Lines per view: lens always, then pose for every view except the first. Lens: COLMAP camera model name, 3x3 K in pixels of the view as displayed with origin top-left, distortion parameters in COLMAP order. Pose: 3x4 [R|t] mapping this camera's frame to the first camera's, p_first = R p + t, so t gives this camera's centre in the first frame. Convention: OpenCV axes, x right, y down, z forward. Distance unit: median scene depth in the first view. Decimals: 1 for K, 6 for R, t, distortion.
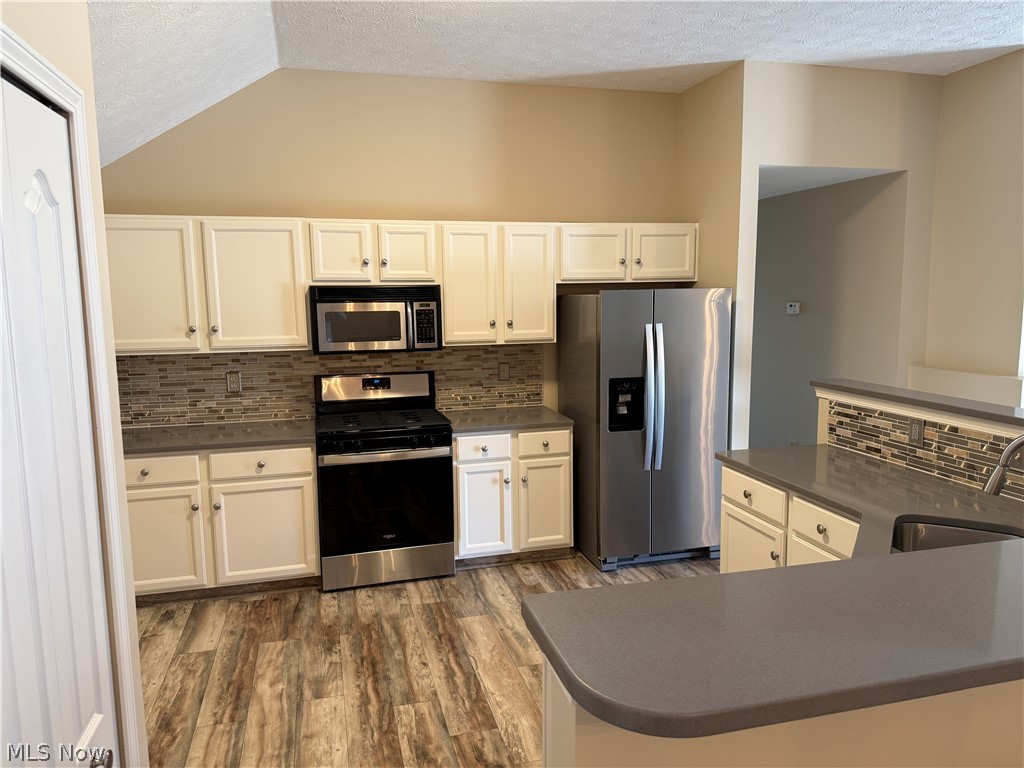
lens RADIAL K [[726.0, 0, 507.8], [0, 726.0, 372.5], [0, 0, 1]] dist [0.063733, -0.081505]
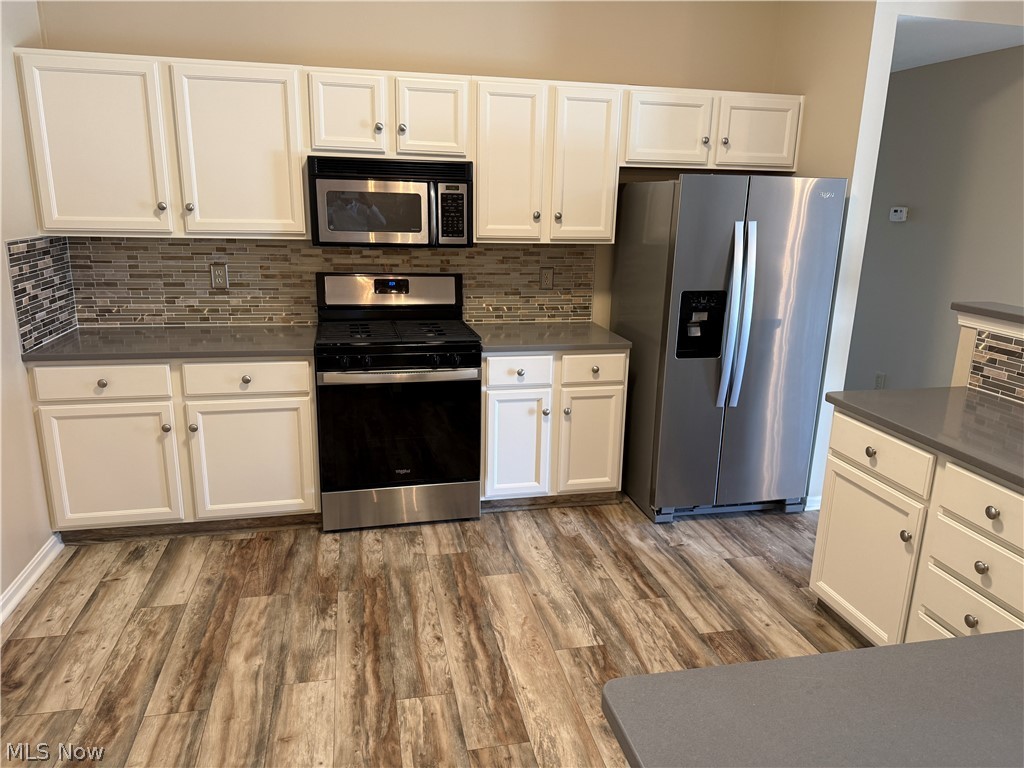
lens RADIAL K [[726.0, 0, 514.8], [0, 726.0, 396.4], [0, 0, 1]] dist [0.063733, -0.081505]
pose [[0.998645, 0.045012, -0.026132, -0.016522], [-0.040442, 0.987118, 0.154796, 0.006006], [0.032763, -0.153530, 0.987601, 0.193059]]
